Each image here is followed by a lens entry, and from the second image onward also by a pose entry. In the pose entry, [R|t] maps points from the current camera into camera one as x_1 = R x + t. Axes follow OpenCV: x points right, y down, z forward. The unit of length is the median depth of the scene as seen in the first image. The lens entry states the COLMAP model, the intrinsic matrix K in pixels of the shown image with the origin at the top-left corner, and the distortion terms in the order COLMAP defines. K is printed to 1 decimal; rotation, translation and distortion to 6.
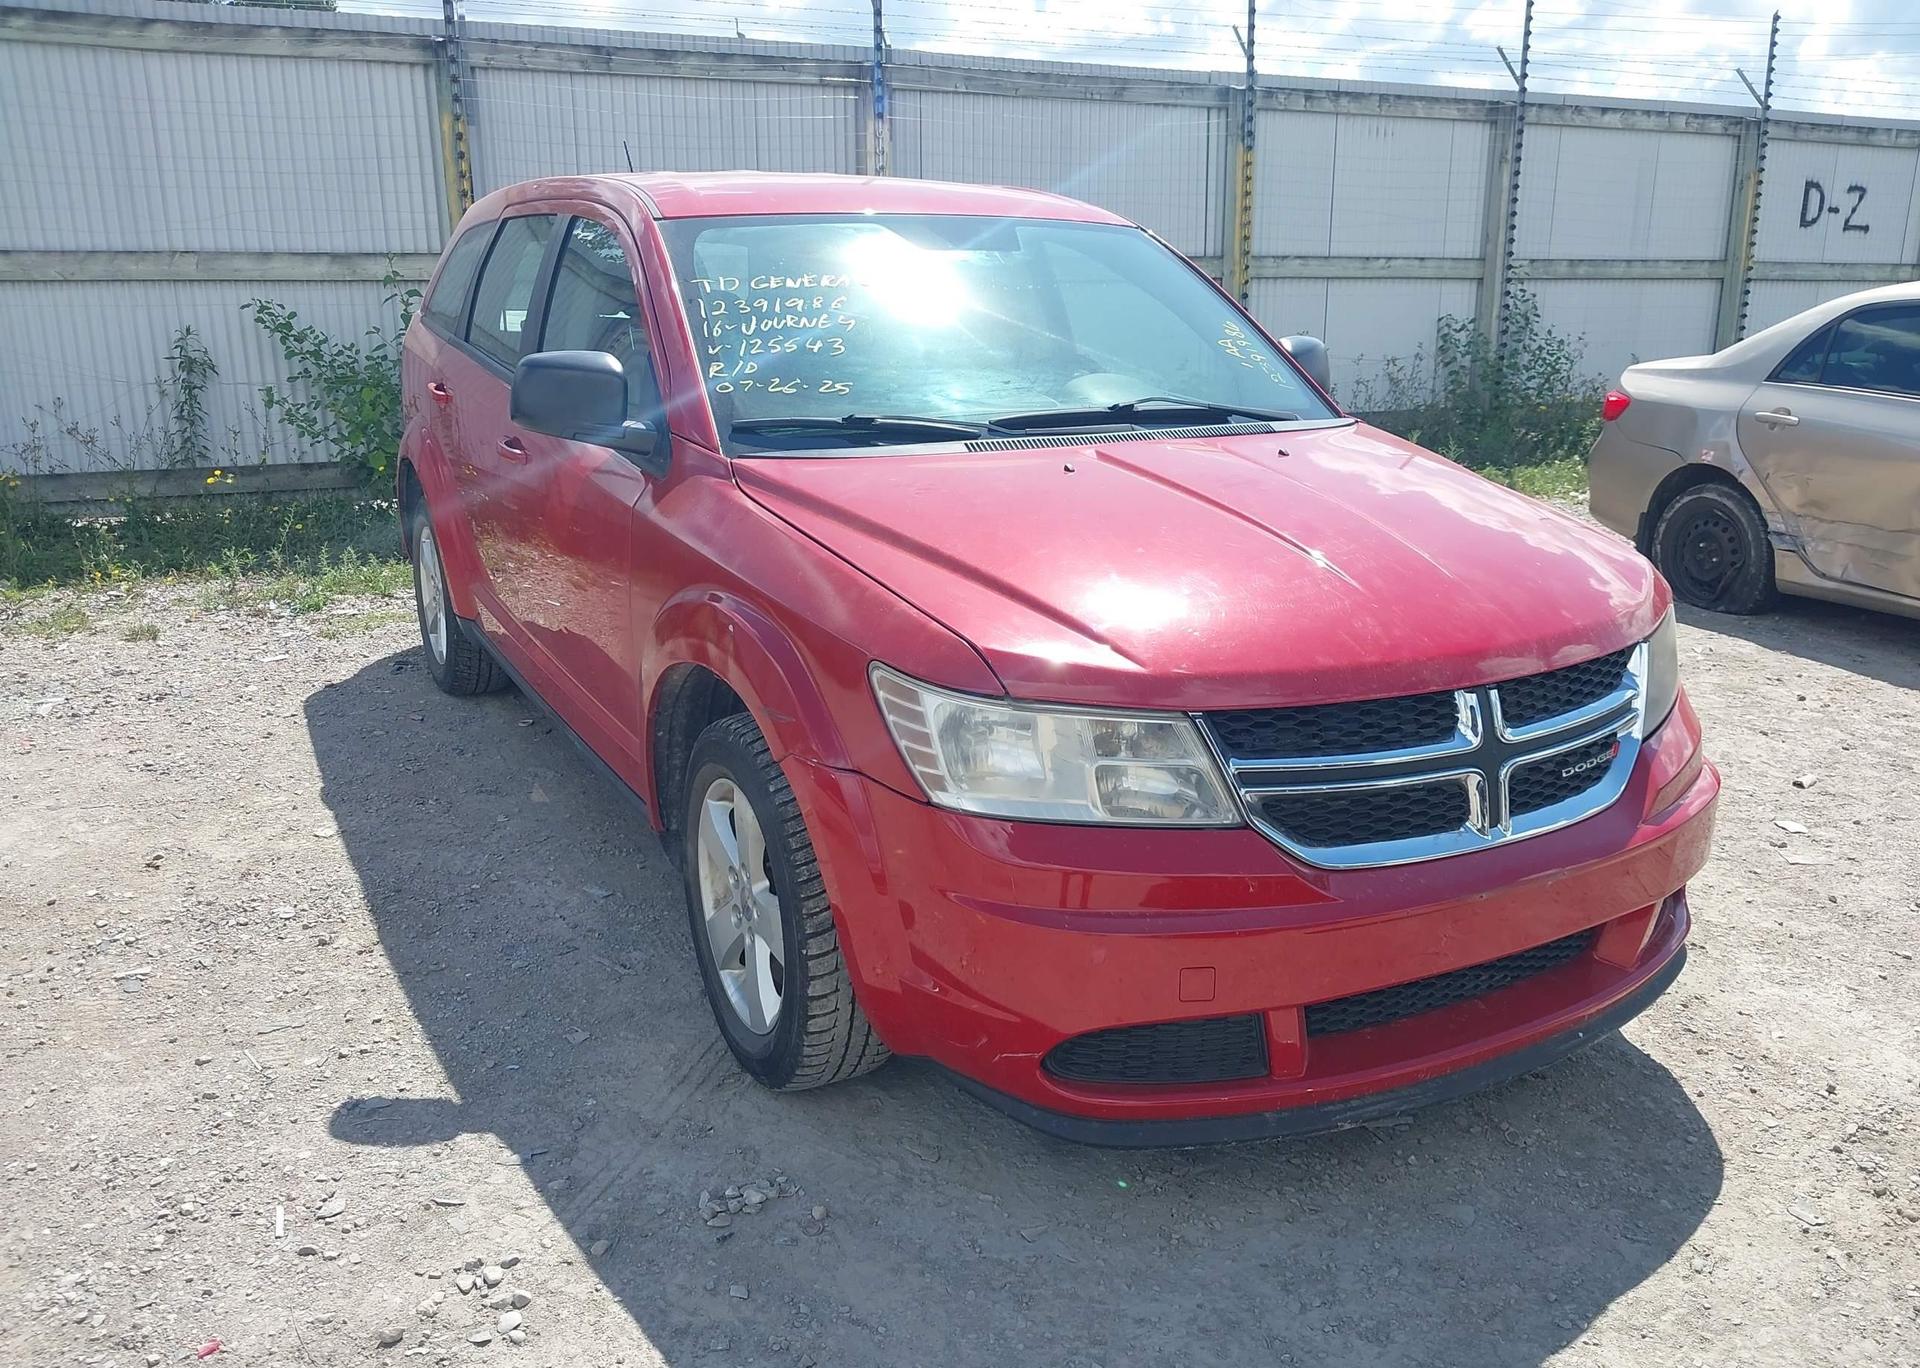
lens RADIAL K [[1535.4, 0, 980.2], [0, 1535.4, 707.5], [0, 0, 1]] dist [-0.008127, 0.011567]
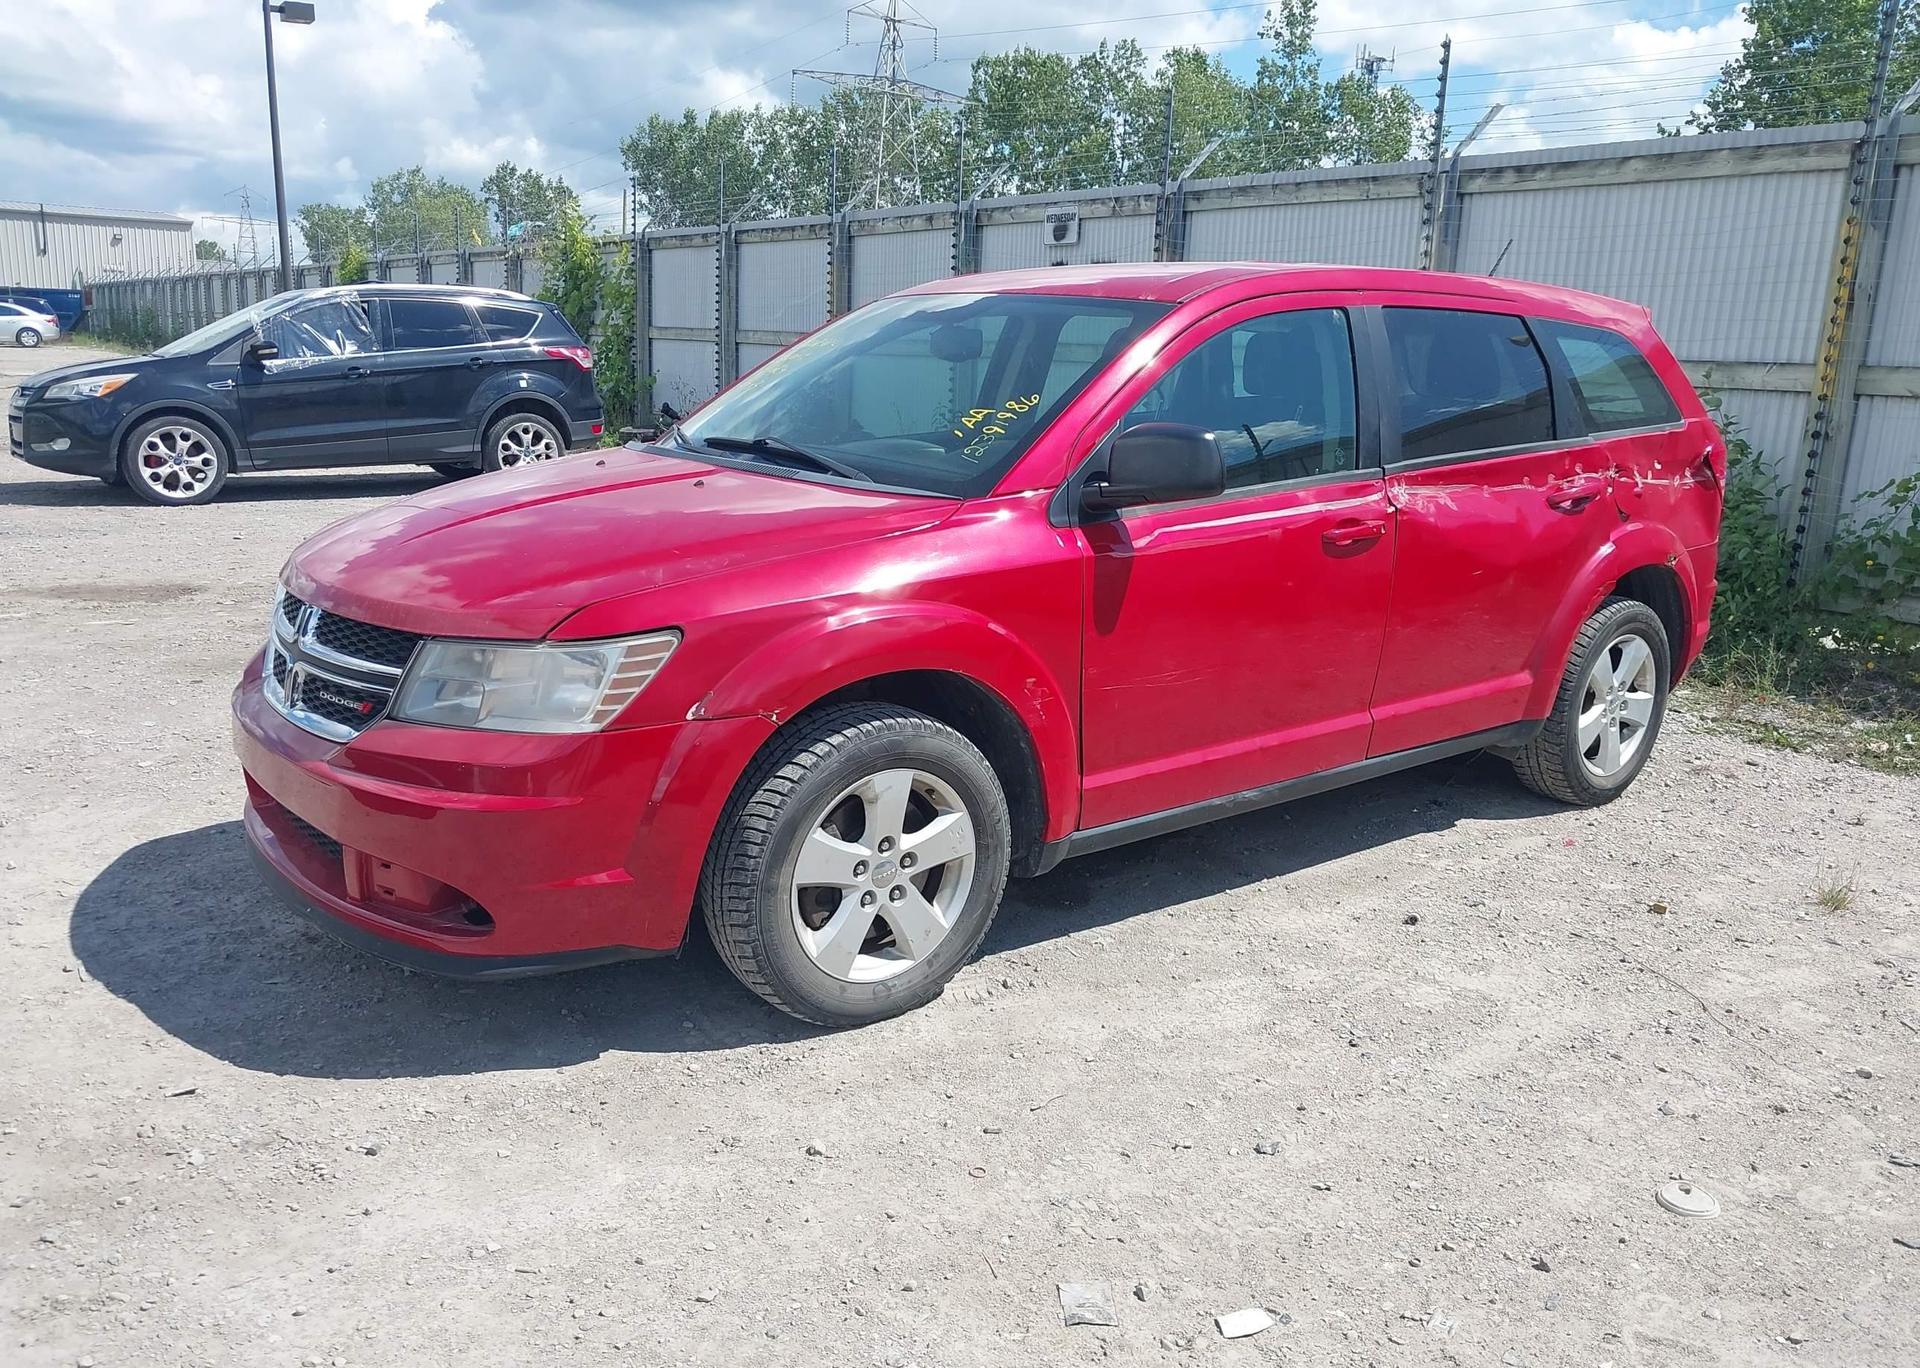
lens RADIAL K [[1535.4, 0, 983.7], [0, 1535.4, 696.4], [0, 0, 1]] dist [-0.008127, 0.011567]
pose [[0.165366, 0.225682, -0.960063, 0.534816], [-0.307165, 0.936833, 0.167313, -0.108944], [0.937179, 0.267230, 0.224242, 0.377102]]
